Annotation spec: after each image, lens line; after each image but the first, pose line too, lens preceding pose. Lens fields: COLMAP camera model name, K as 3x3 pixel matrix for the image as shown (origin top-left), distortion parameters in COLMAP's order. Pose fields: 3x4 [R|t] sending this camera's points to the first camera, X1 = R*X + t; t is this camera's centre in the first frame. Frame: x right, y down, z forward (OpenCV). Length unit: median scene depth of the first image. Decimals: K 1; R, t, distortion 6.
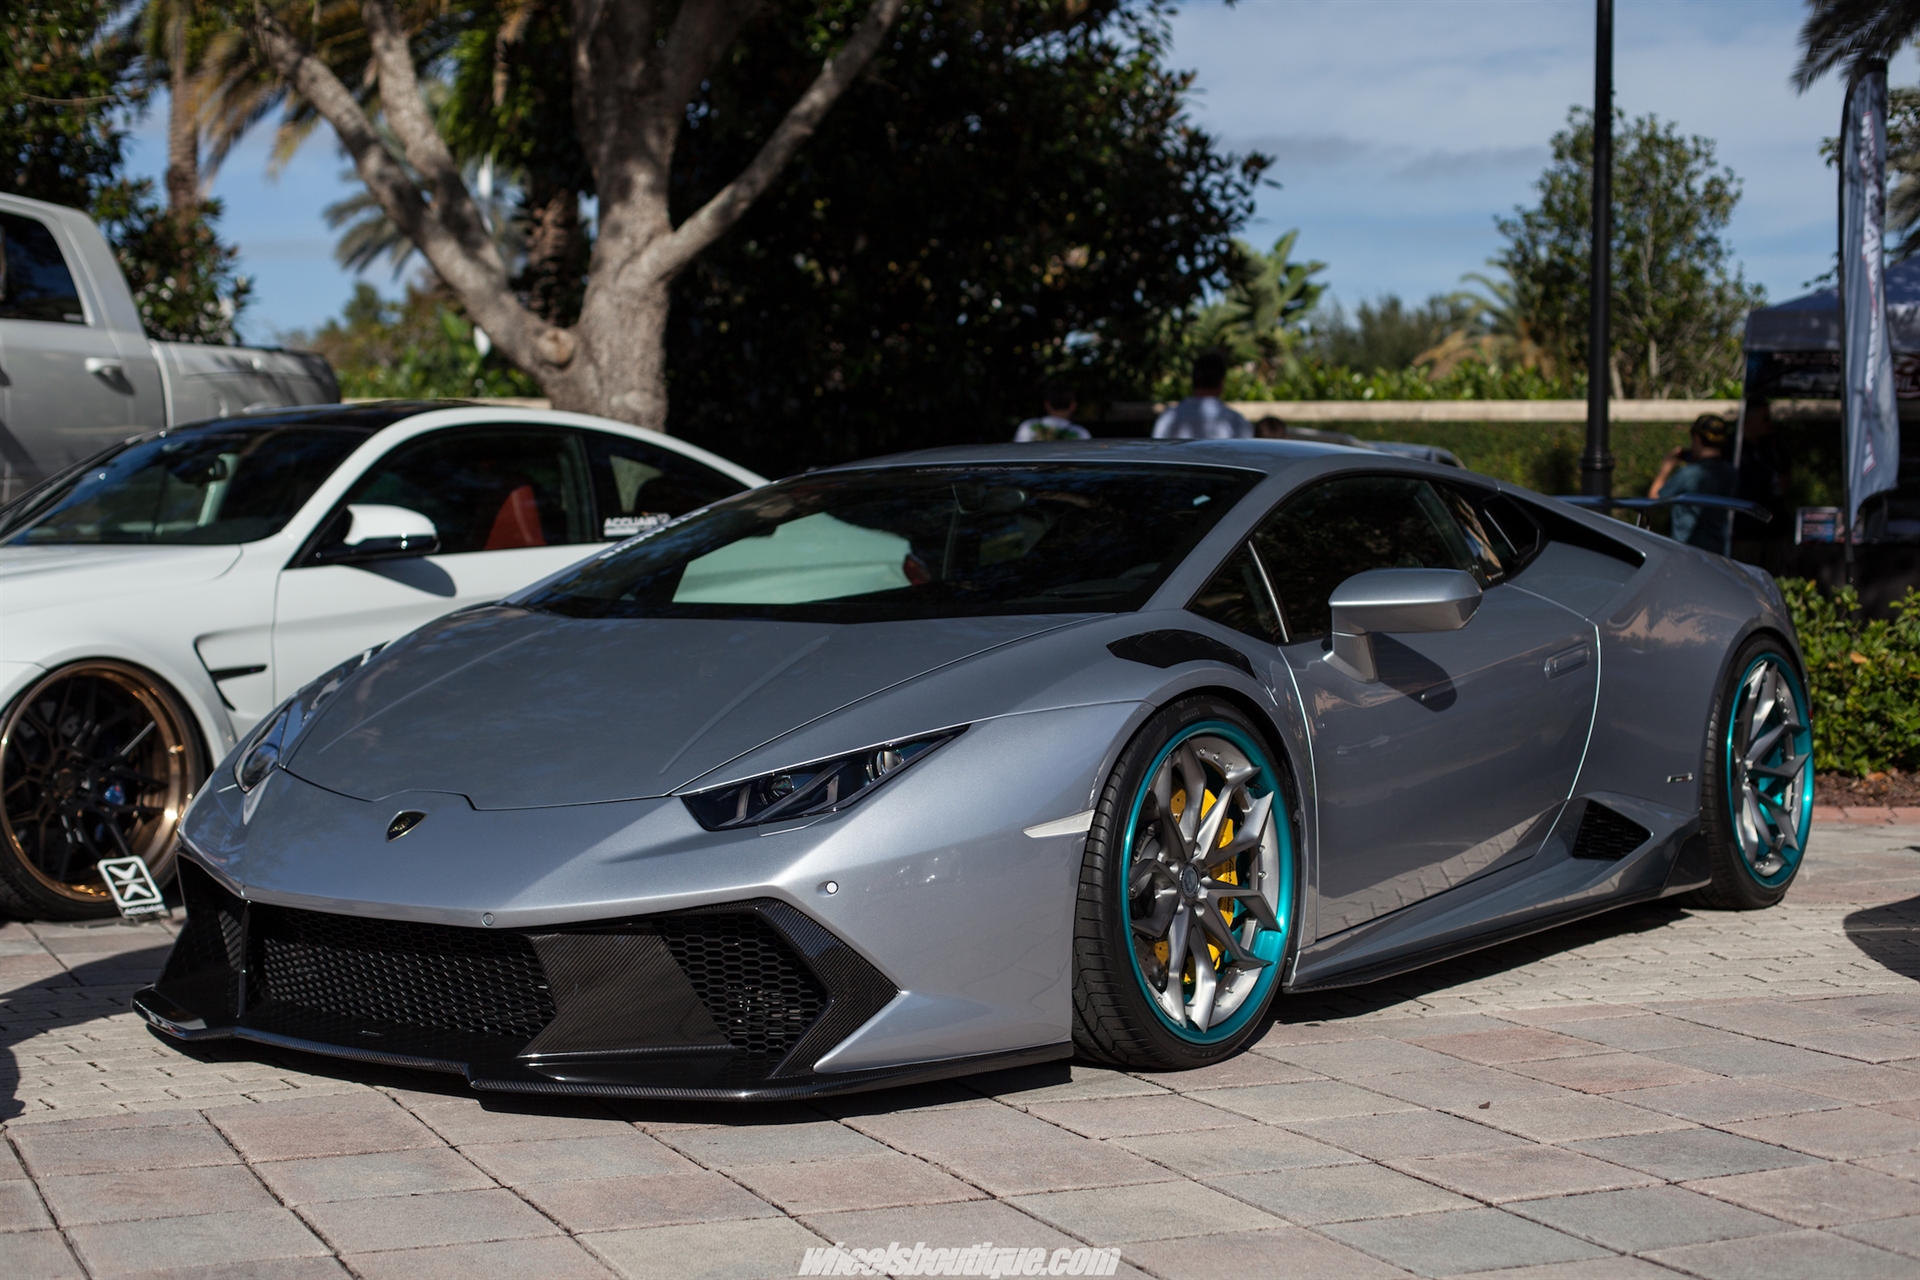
lens RADIAL K [[2877.2, 0, 960.0], [0, 2877.2, 640.0], [0, 0, 1]] dist [-0.110570, -0.007442]
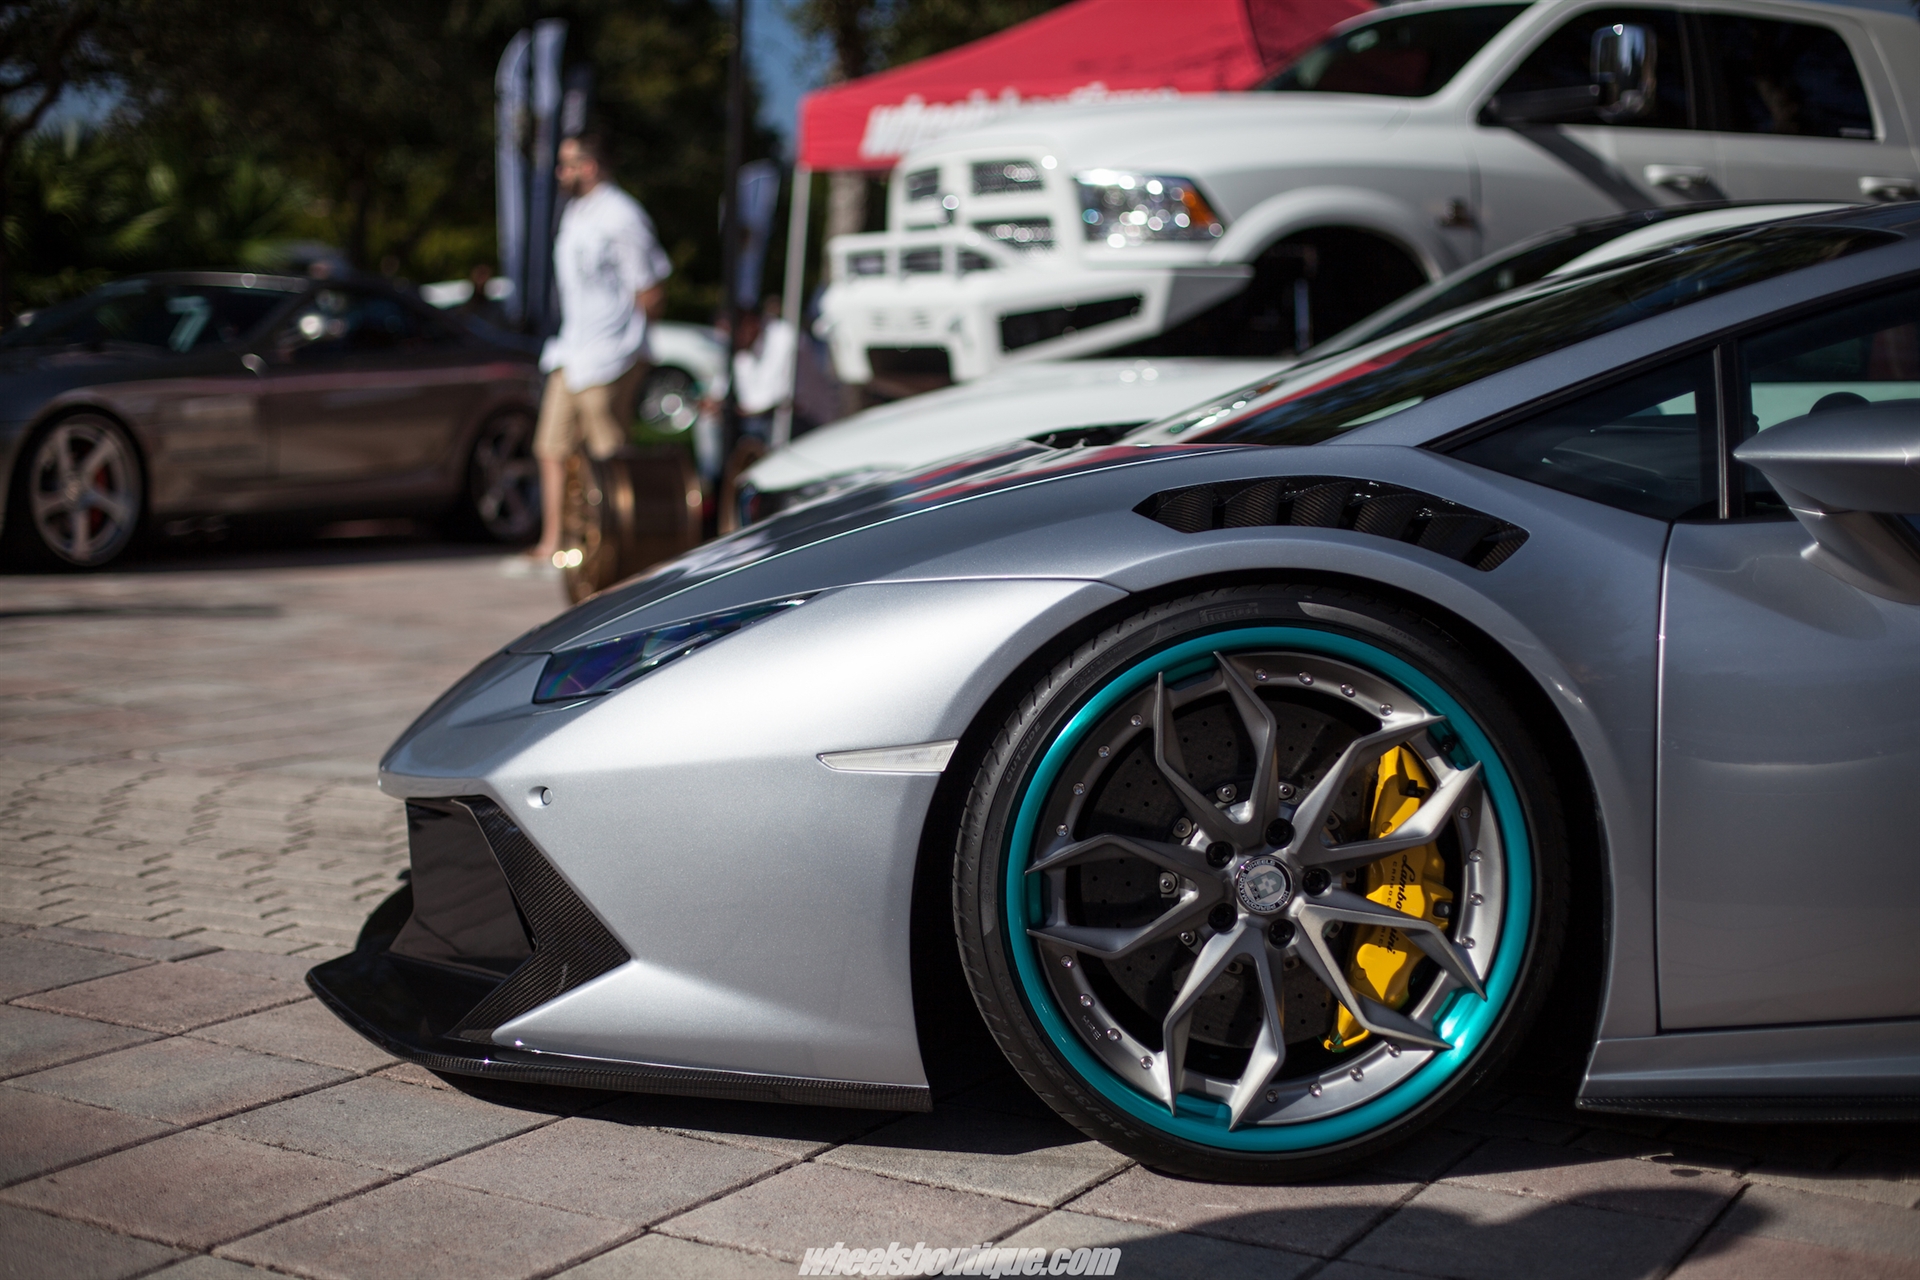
lens RADIAL K [[2790.5, 0, 960.0], [0, 2790.5, 640.0], [0, 0, 1]] dist [-0.122876, 0.043241]
pose [[0.623559, 0.090419, -0.776530, 0.193009], [-0.051204, 0.995880, 0.074843, -0.003648], [0.780098, -0.006907, 0.625619, 0.224153]]
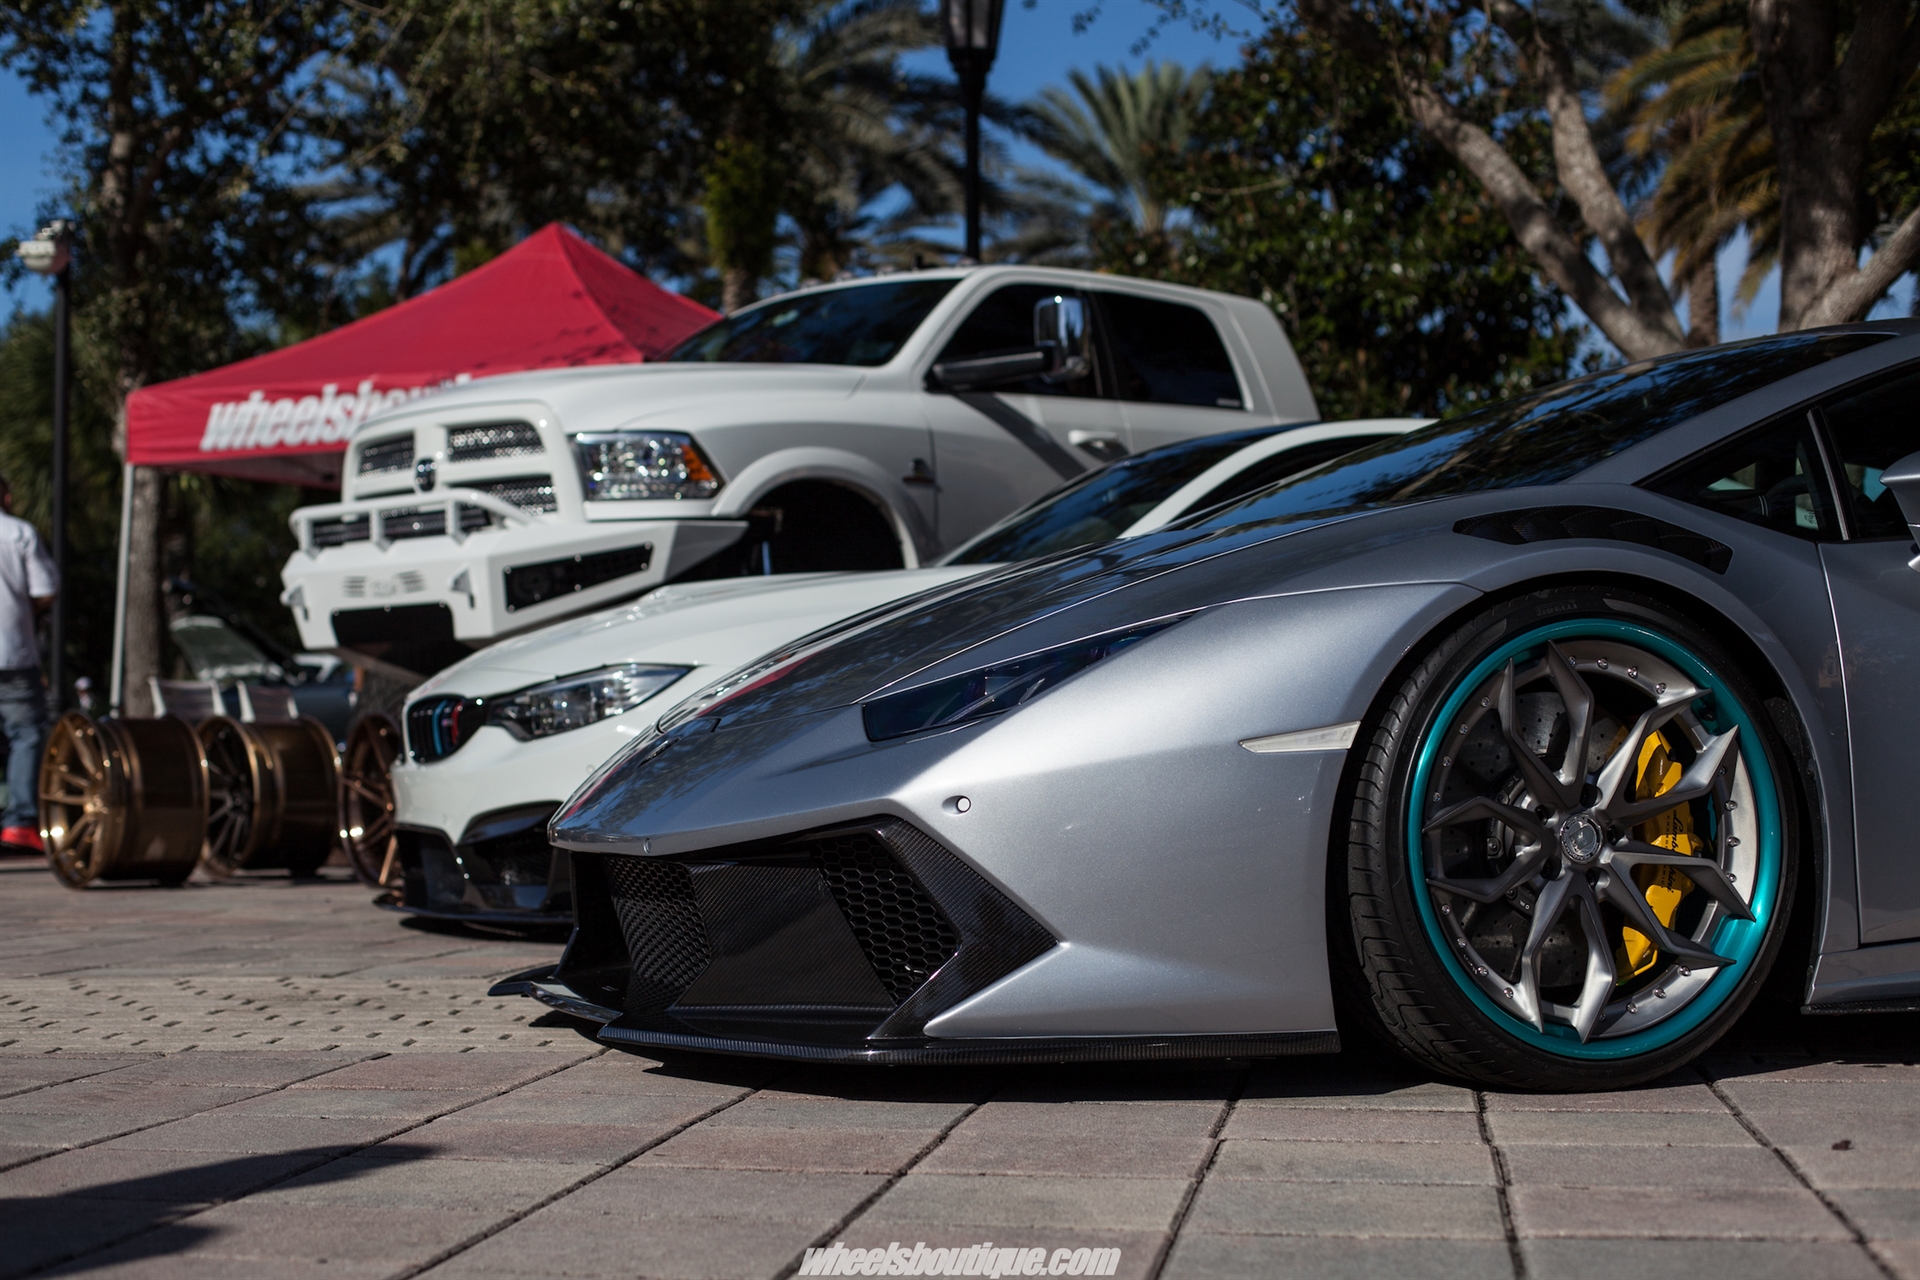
lens RADIAL K [[2872.7, 0, 960.0], [0, 2872.7, 640.0], [0, 0, 1]] dist [-0.130641, 0.003641]
pose [[0.845172, -0.026383, -0.533842, 0.131094], [-0.009422, 0.997890, -0.064233, 0.031748], [0.534411, 0.059318, 0.843141, 0.114396]]
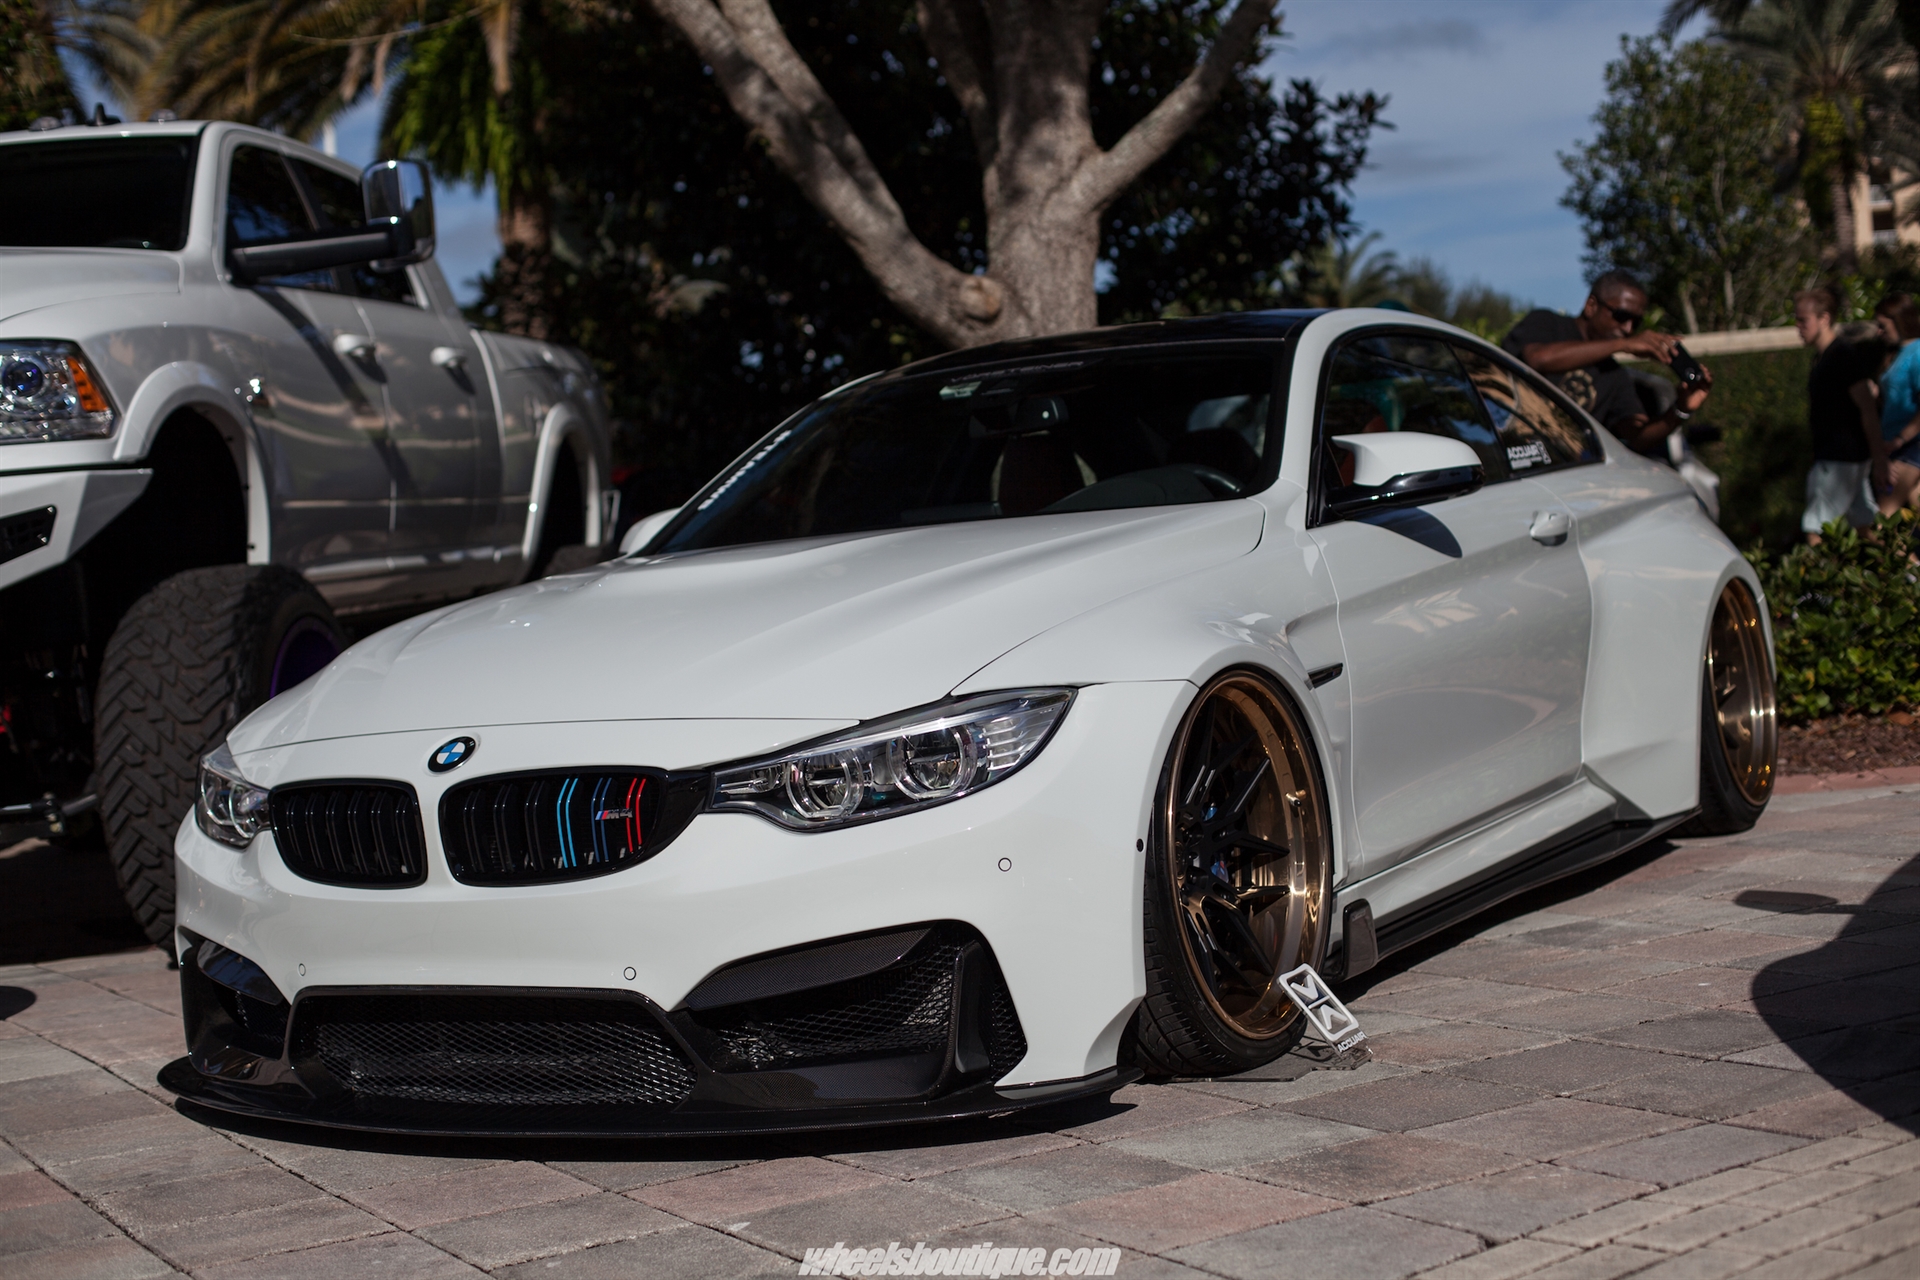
lens RADIAL K [[2790.5, 0, 960.0], [0, 2790.5, 640.0], [0, 0, 1]] dist [-0.122876, 0.043241]
pose [[0.991681, -0.087658, 0.094264, -0.230905], [0.088284, 0.996092, -0.002479, -0.002051], [-0.093678, 0.010780, 0.995544, 0.199096]]
